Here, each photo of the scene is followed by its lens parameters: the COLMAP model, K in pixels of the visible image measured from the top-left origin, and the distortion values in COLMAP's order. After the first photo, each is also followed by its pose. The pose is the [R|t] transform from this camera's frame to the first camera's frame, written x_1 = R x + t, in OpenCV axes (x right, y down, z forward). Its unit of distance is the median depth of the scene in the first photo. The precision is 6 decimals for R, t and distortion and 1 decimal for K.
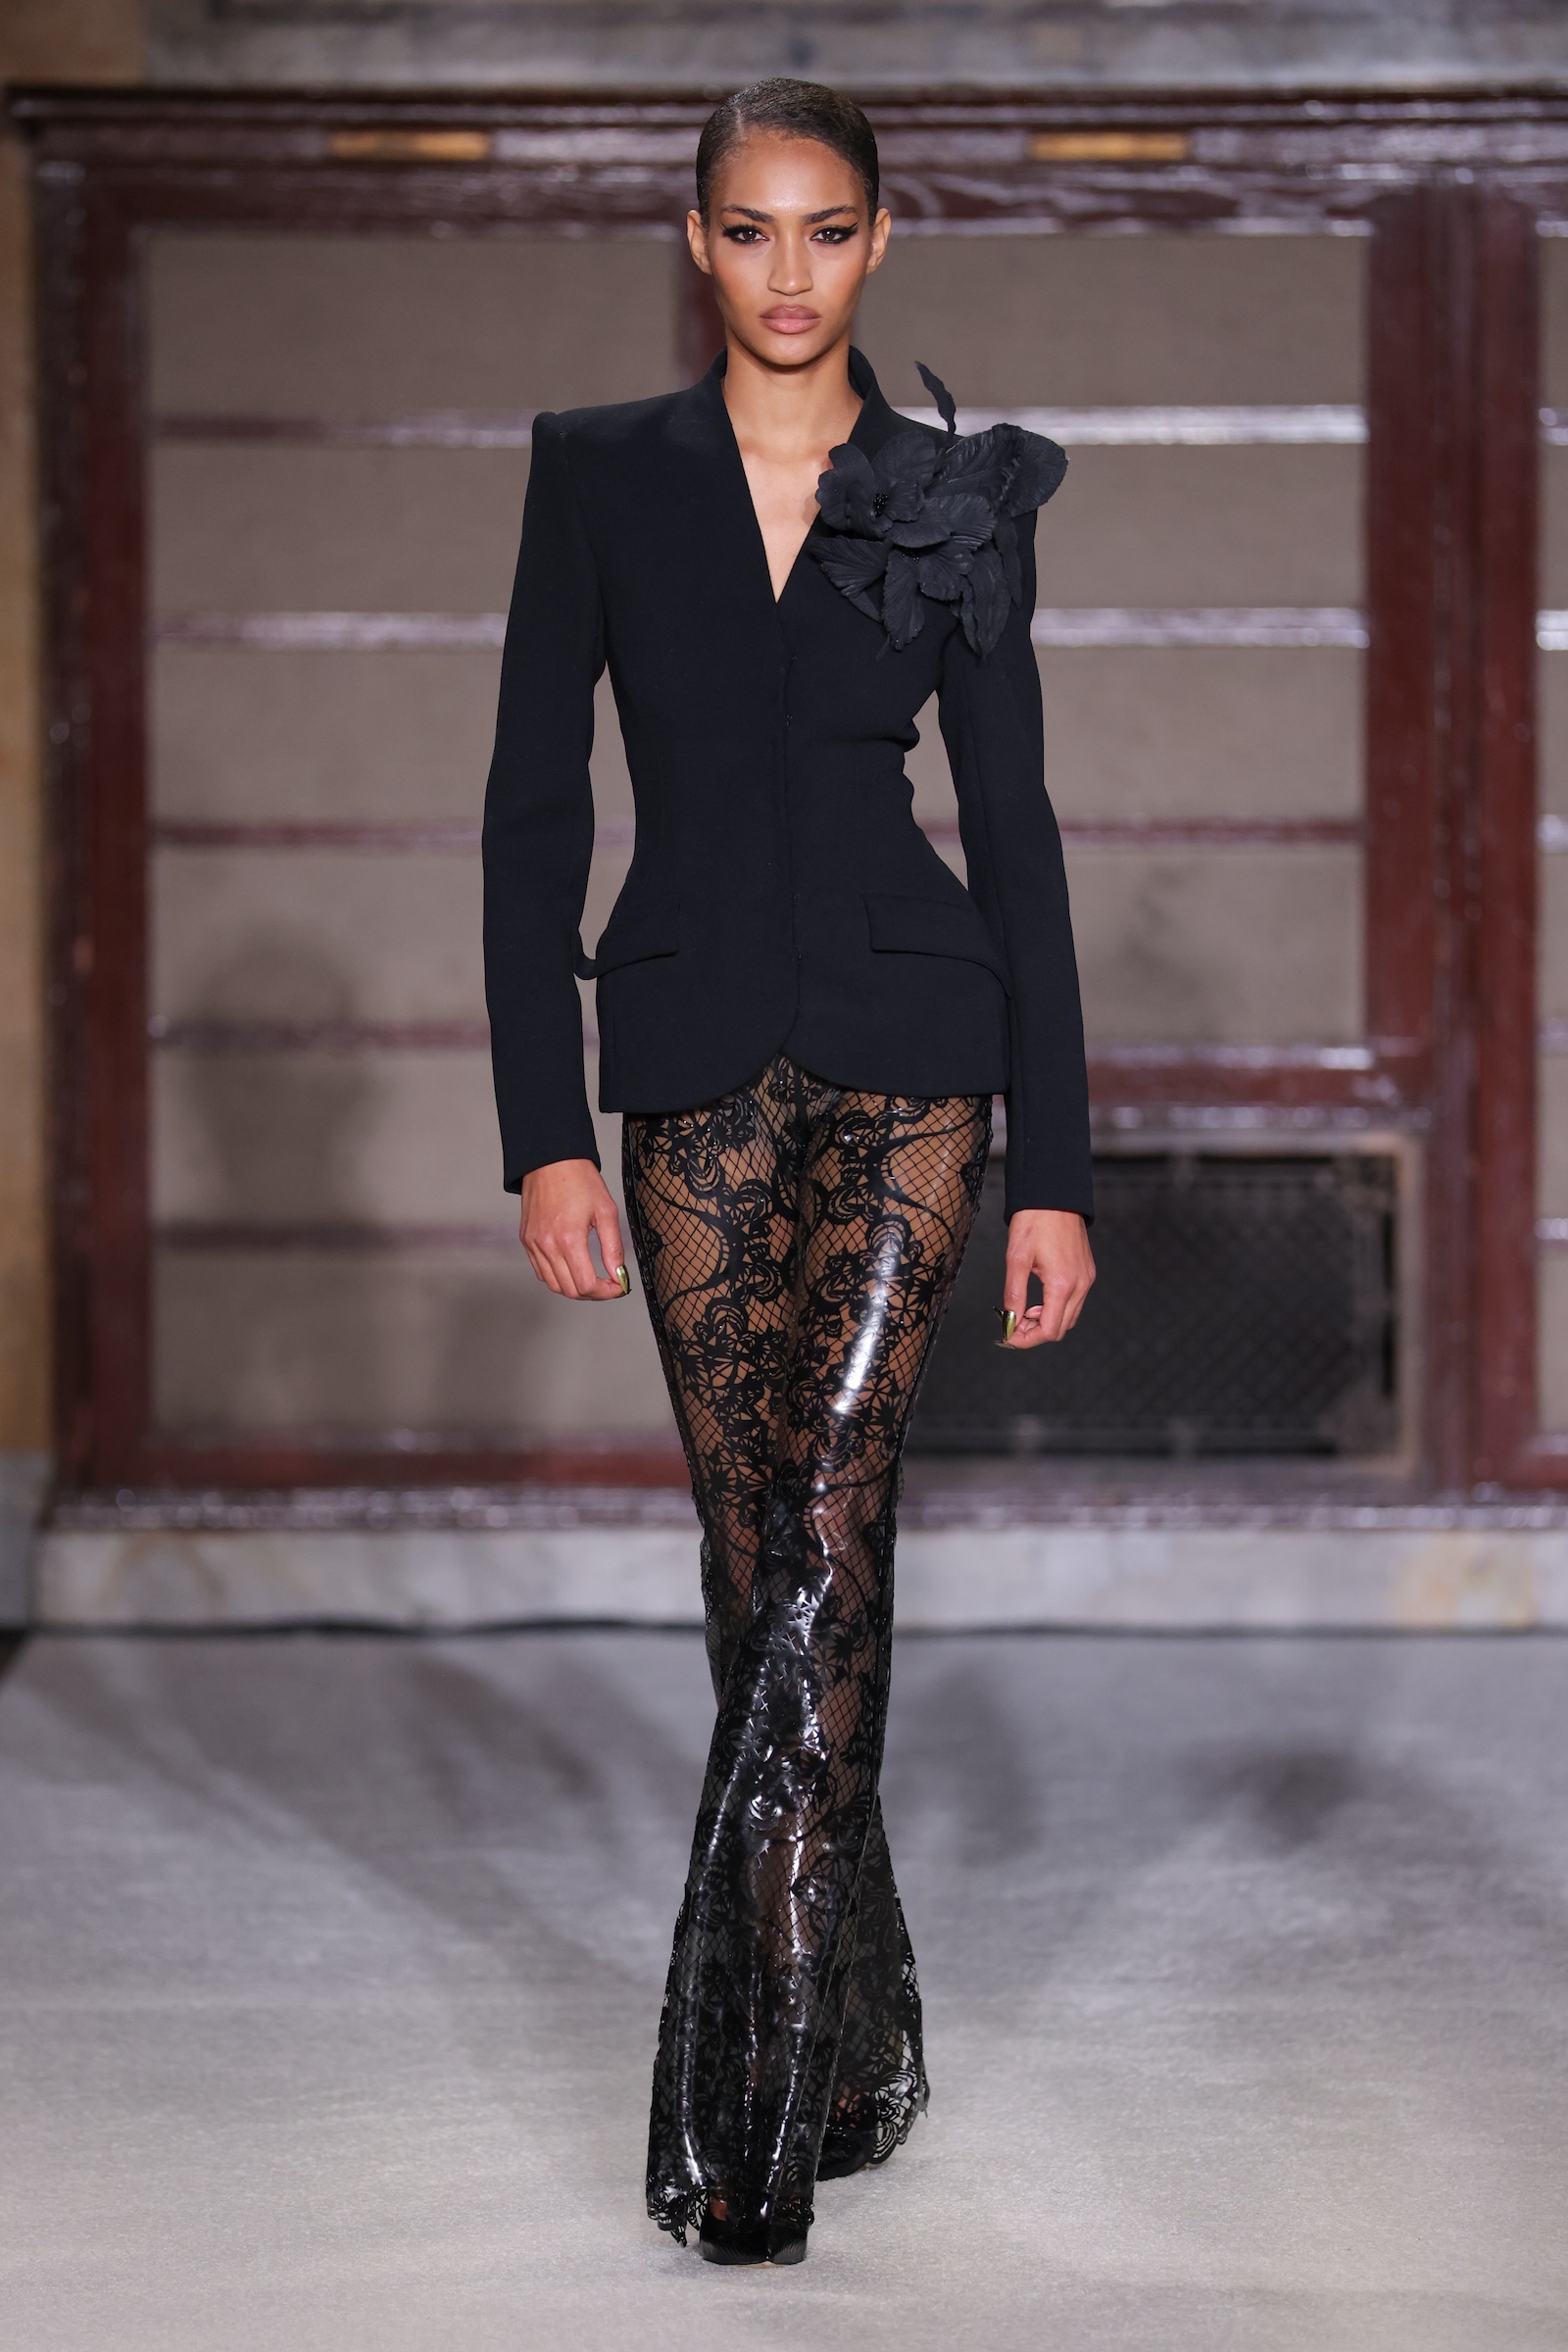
lens RADIAL K [[8323.9, 0, 795.5], [0, 8323.9, 1161.5], [0, 0, 1]] dist [0.890218, 0.000000]
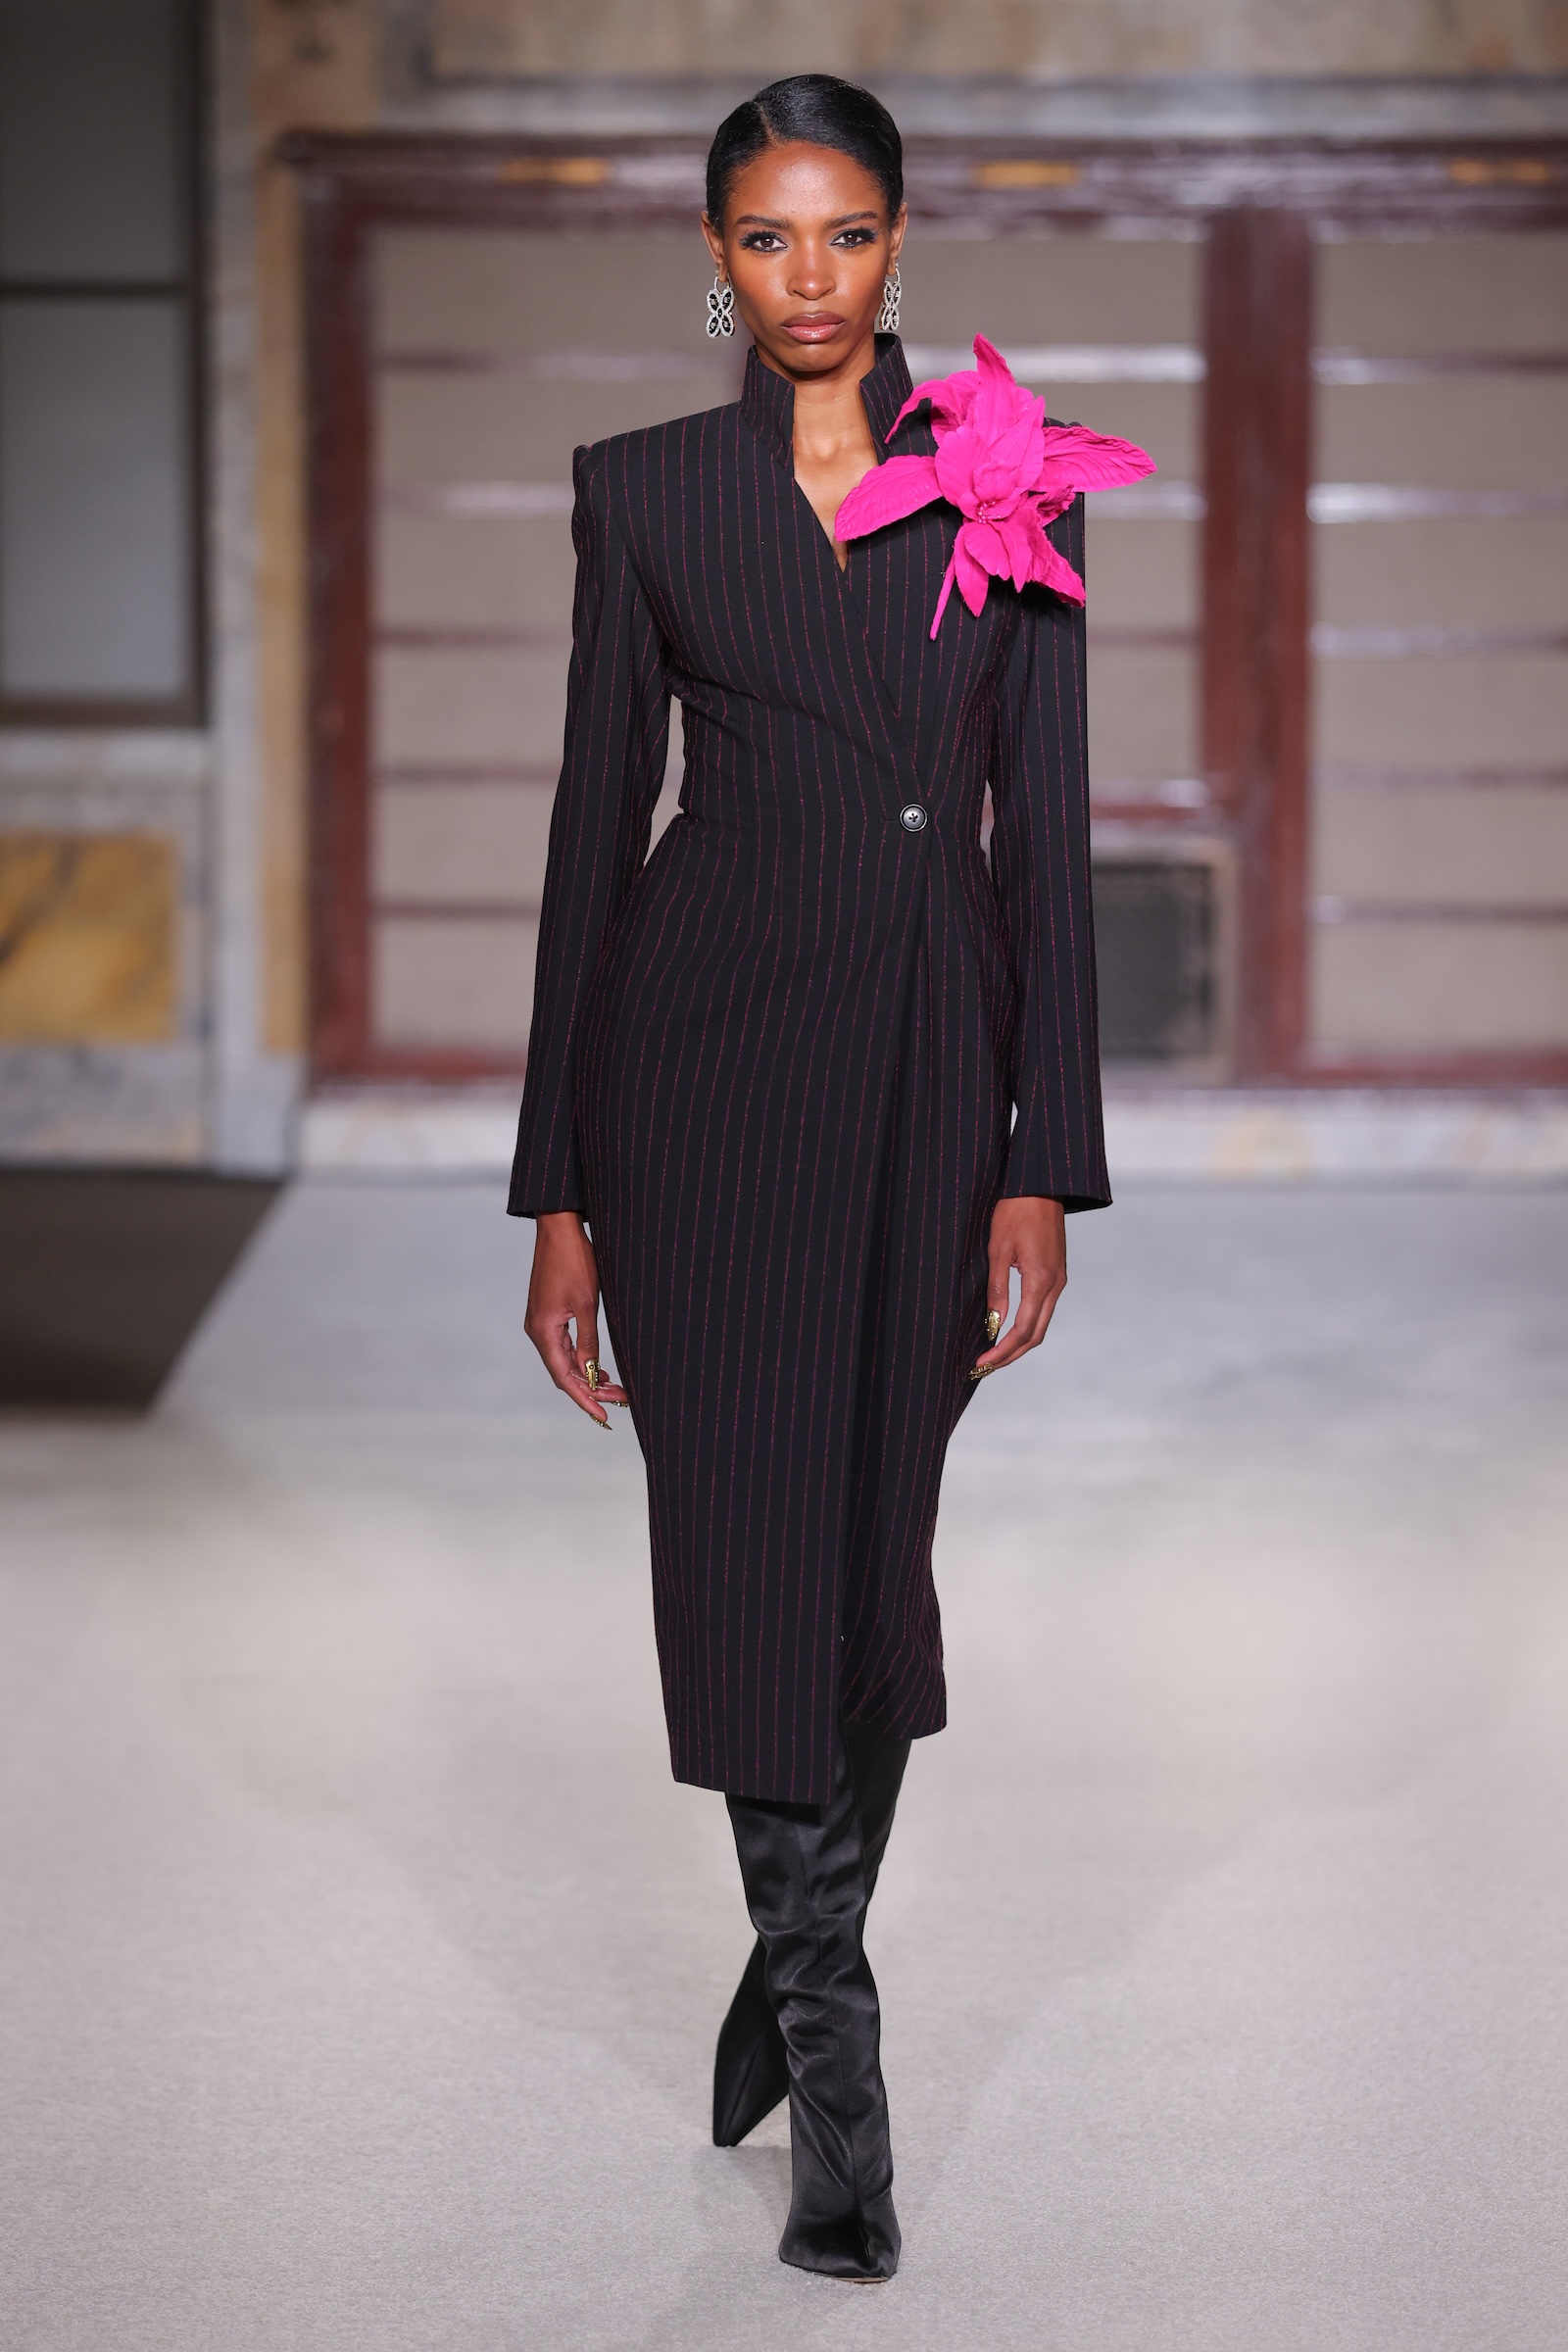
lens RADIAL K [[11985.6, 0, 830.5], [0, 11985.6, 1170.5], [0, 0, 1]] dist [2.170486, 0.000000]
pose [[0.999990, 0.004223, 0.001089, 0.001285], [-0.004184, 0.999432, -0.033425, 0.125657], [-0.001230, 0.033420, 0.999441, -1.126102]]
